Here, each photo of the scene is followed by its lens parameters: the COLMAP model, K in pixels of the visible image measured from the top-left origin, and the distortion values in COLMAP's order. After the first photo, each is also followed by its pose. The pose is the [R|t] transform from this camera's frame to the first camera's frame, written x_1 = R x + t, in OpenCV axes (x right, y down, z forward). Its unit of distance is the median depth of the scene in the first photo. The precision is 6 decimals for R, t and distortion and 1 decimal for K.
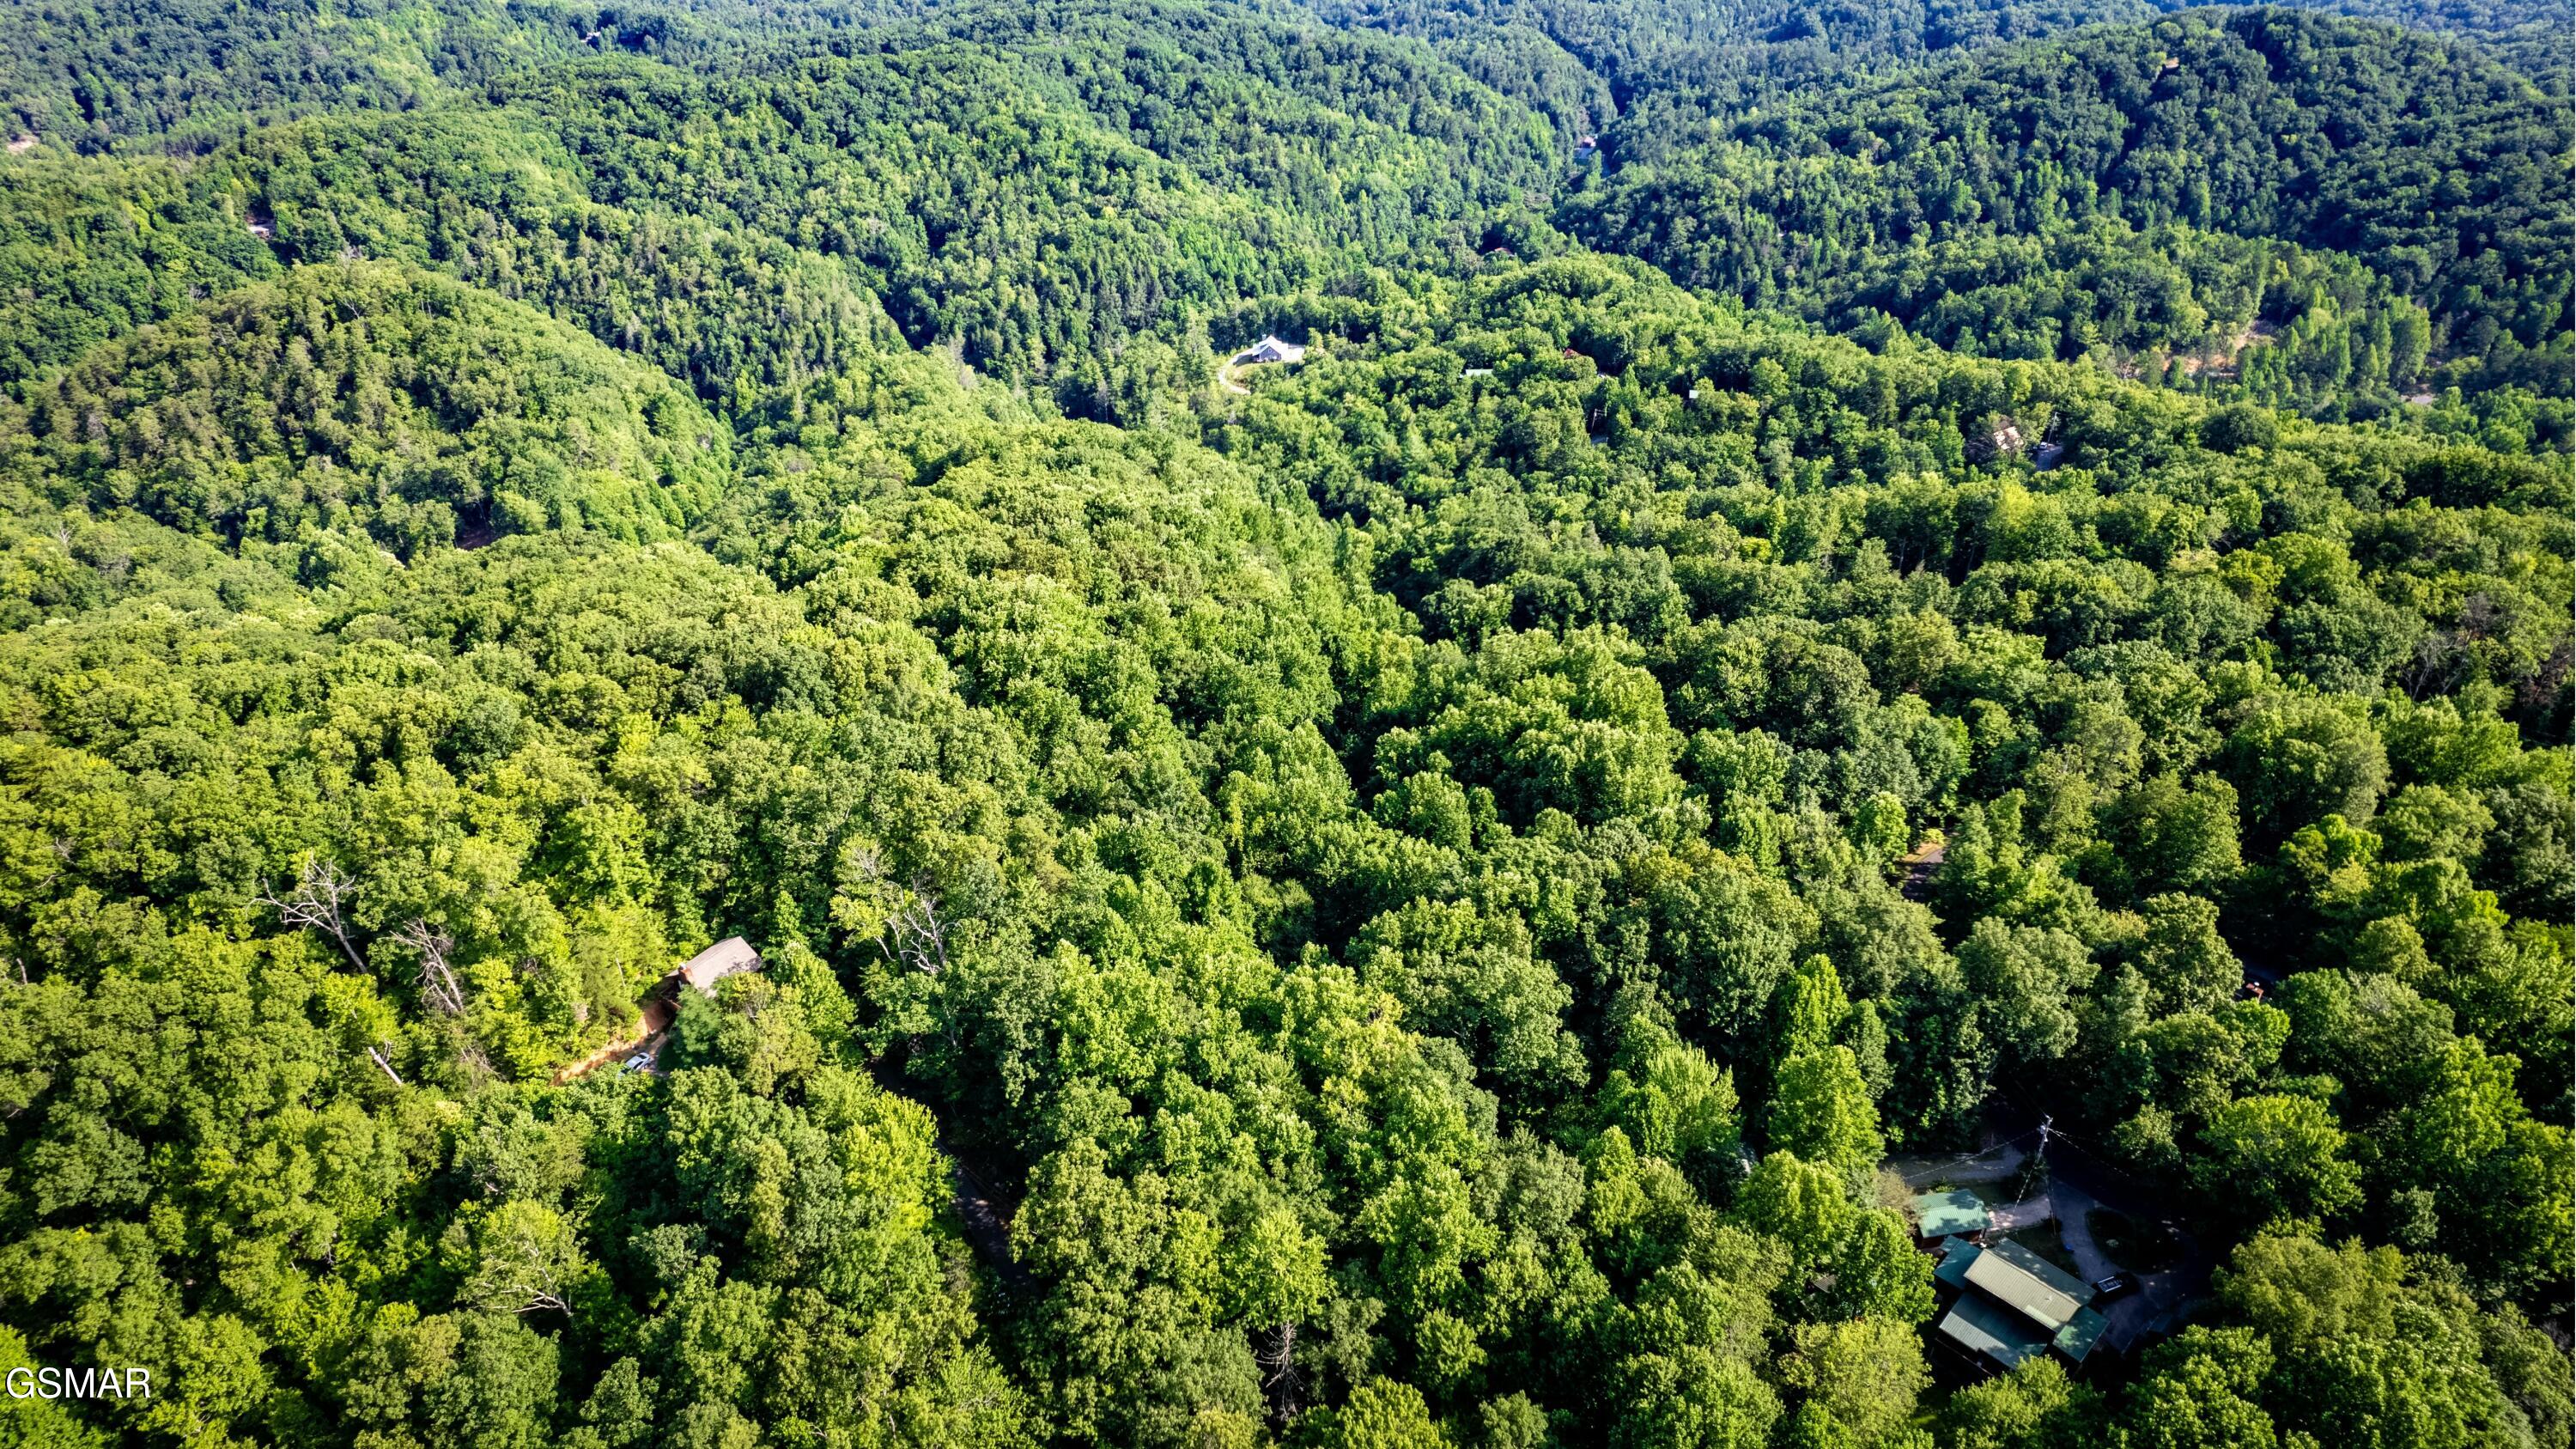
lens RADIAL K [[1635.4, 0, 1282.4], [0, 1635.4, 710.2], [0, 0, 1]] dist [-0.071985, 0.057342]
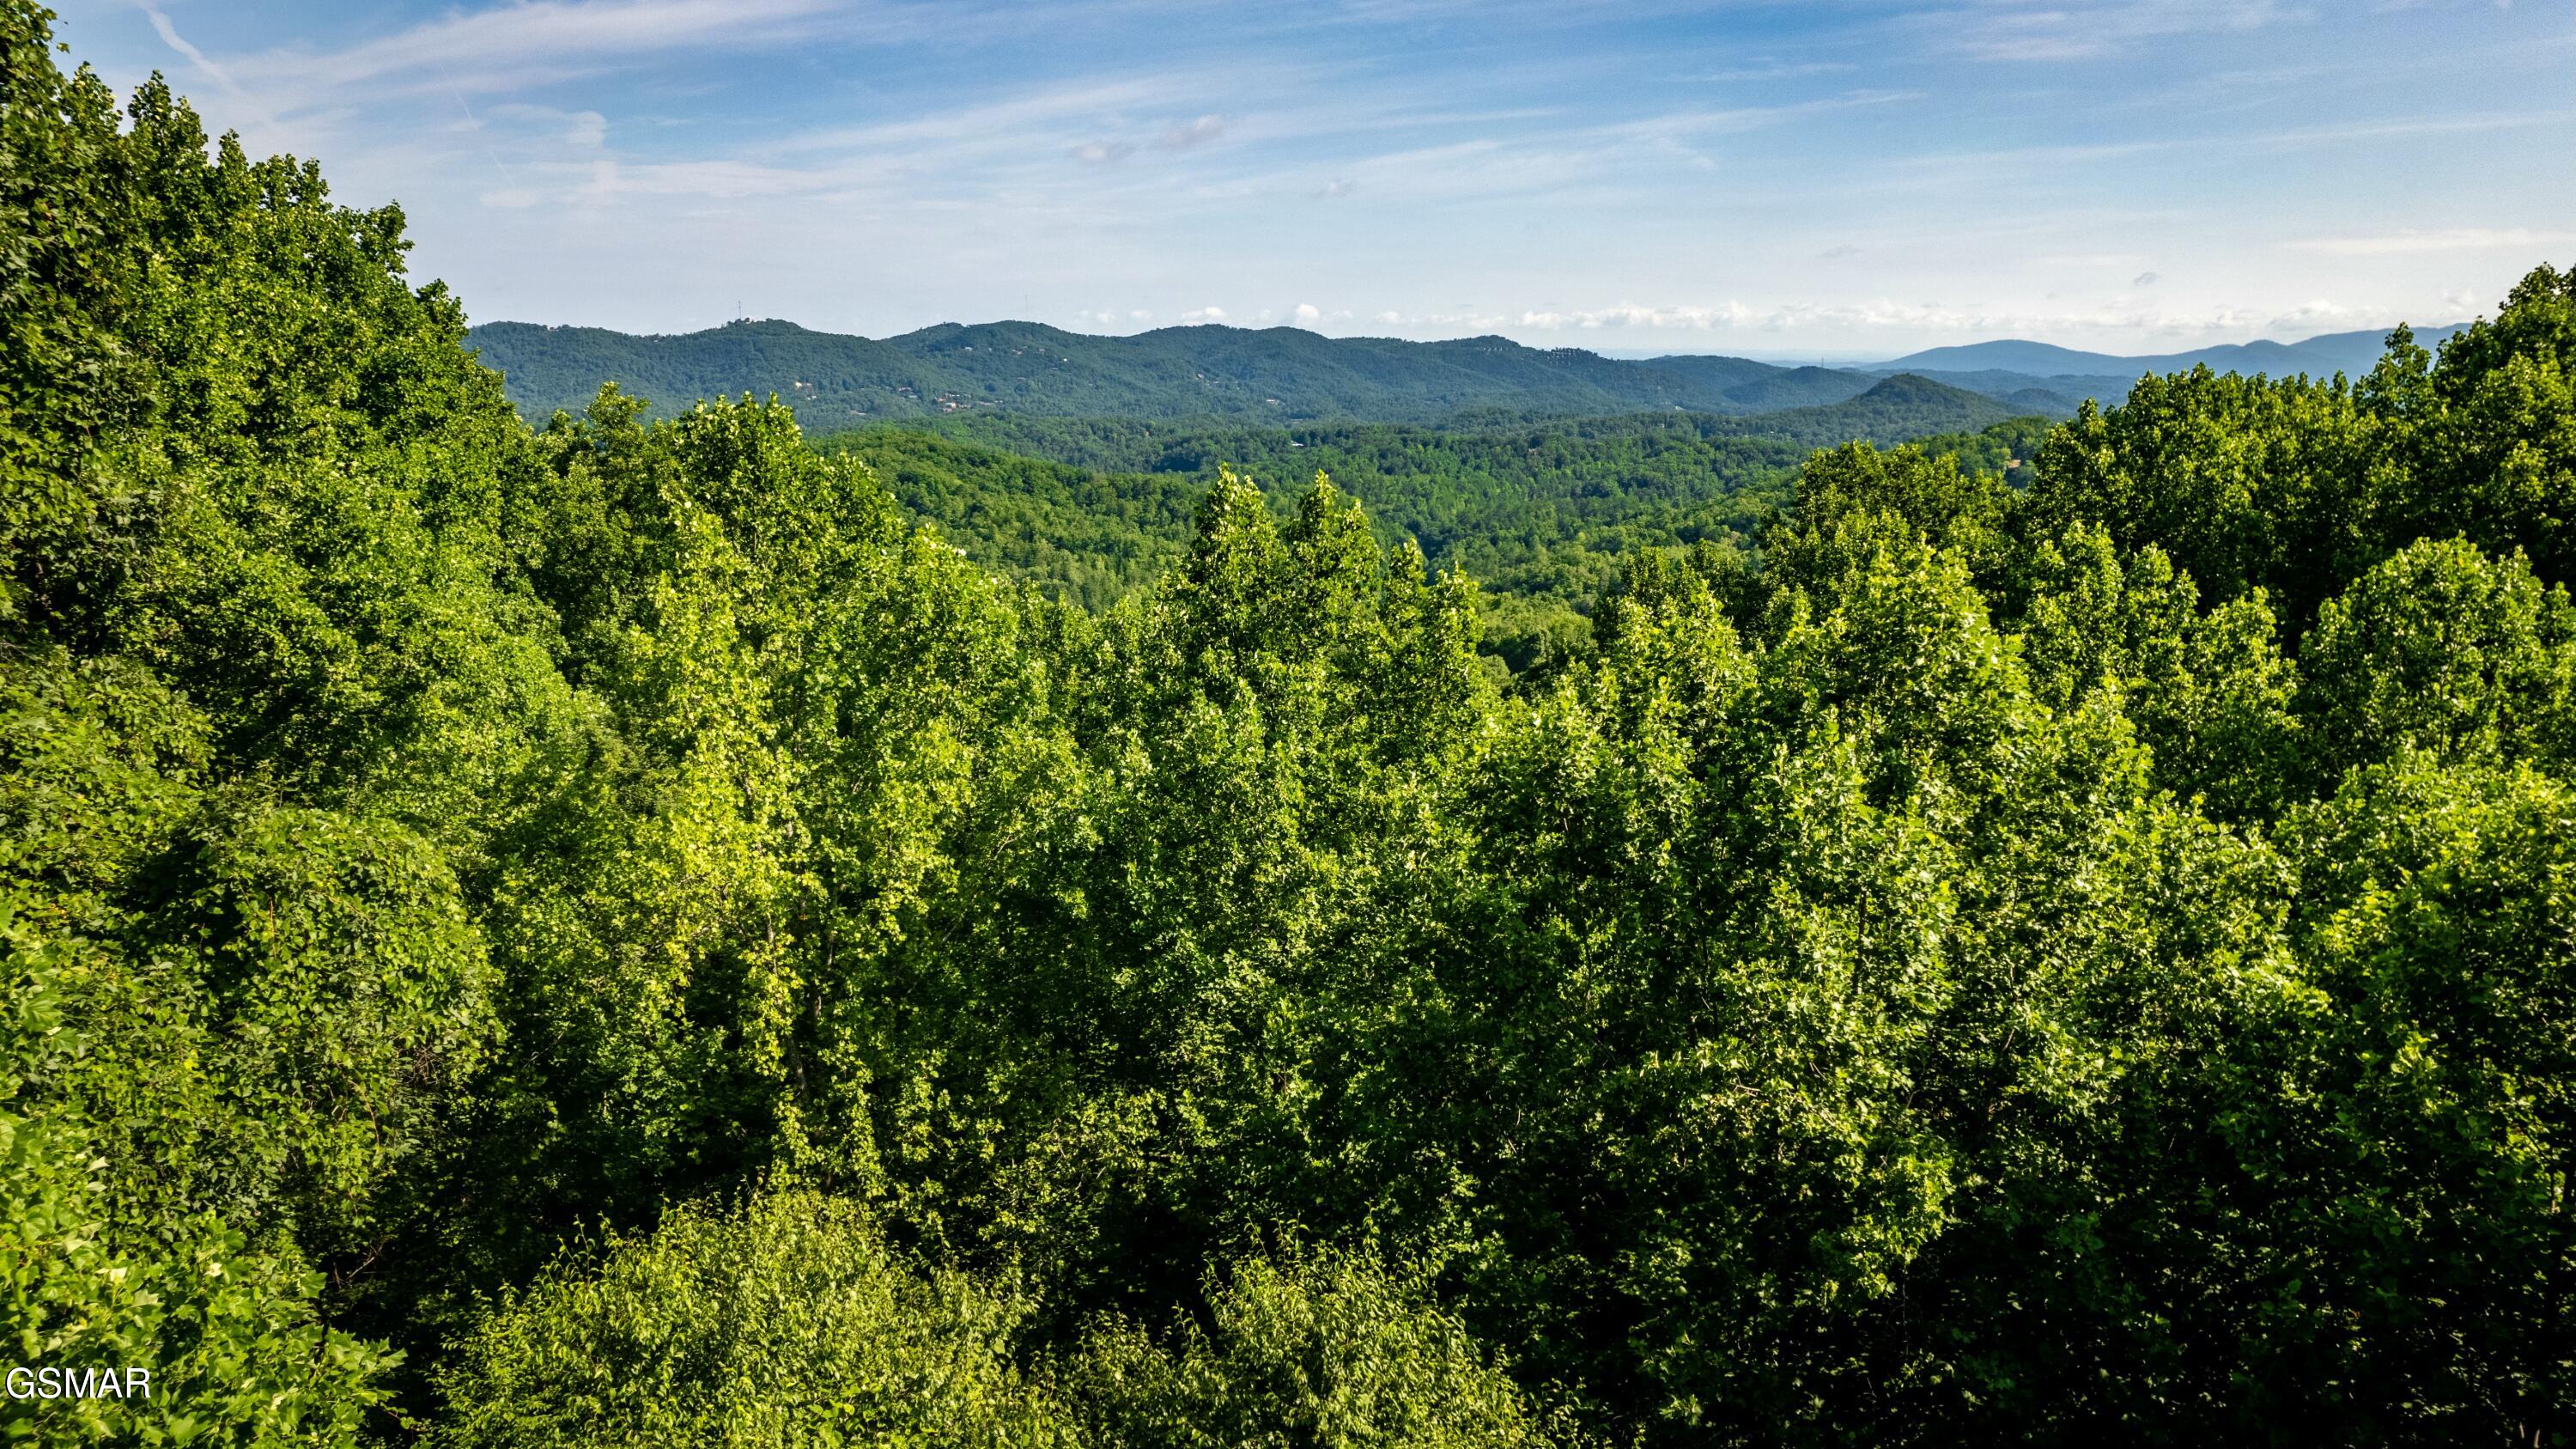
lens RADIAL K [[1635.4, 0, 1283.8], [0, 1635.4, 719.5], [0, 0, 1]] dist [-0.071985, 0.057342]
pose [[0.991838, -0.016428, 0.126442, -0.000211], [0.055962, 0.947132, -0.315925, 0.020469], [-0.114567, 0.320422, 0.940321, 0.187631]]
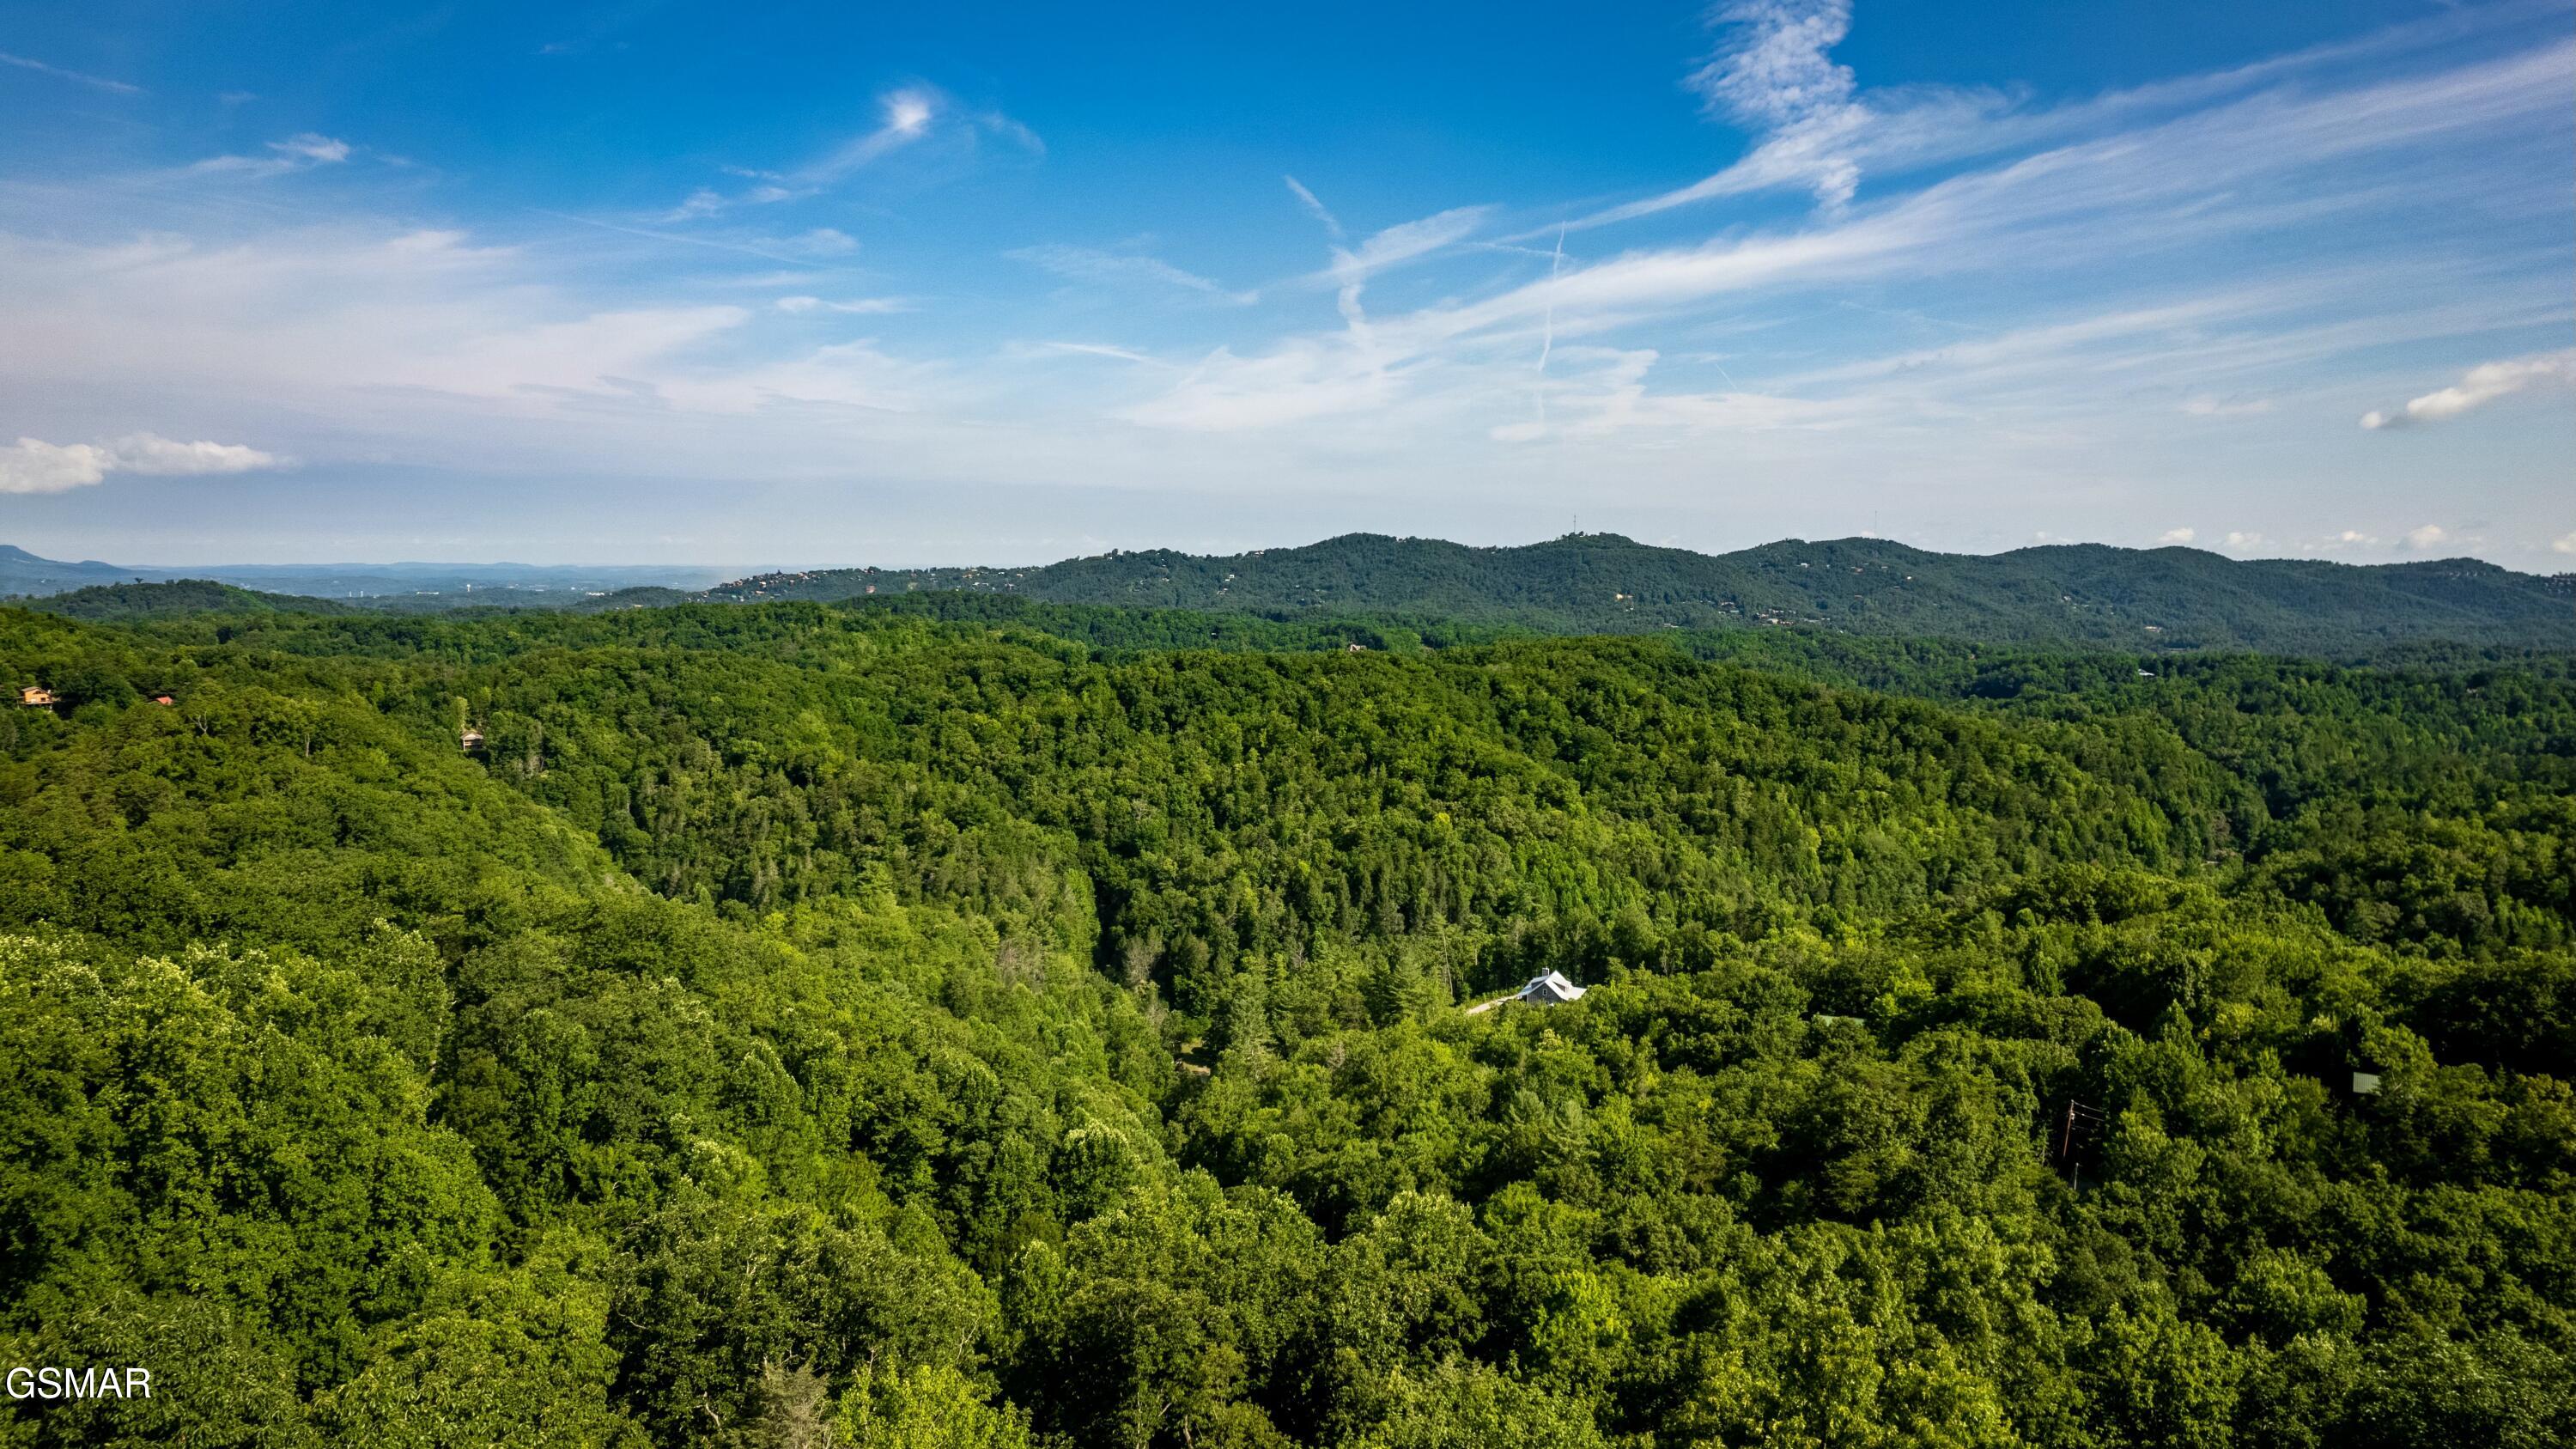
lens RADIAL K [[1635.4, 0, 1292.5], [0, 1635.4, 720.1], [0, 0, 1]] dist [-0.071985, 0.057342]
pose [[0.926681, 0.052971, -0.372098, 0.084518], [-0.210756, 0.892959, -0.397752, -0.041075], [0.311199, 0.447011, 0.838652, 0.314819]]
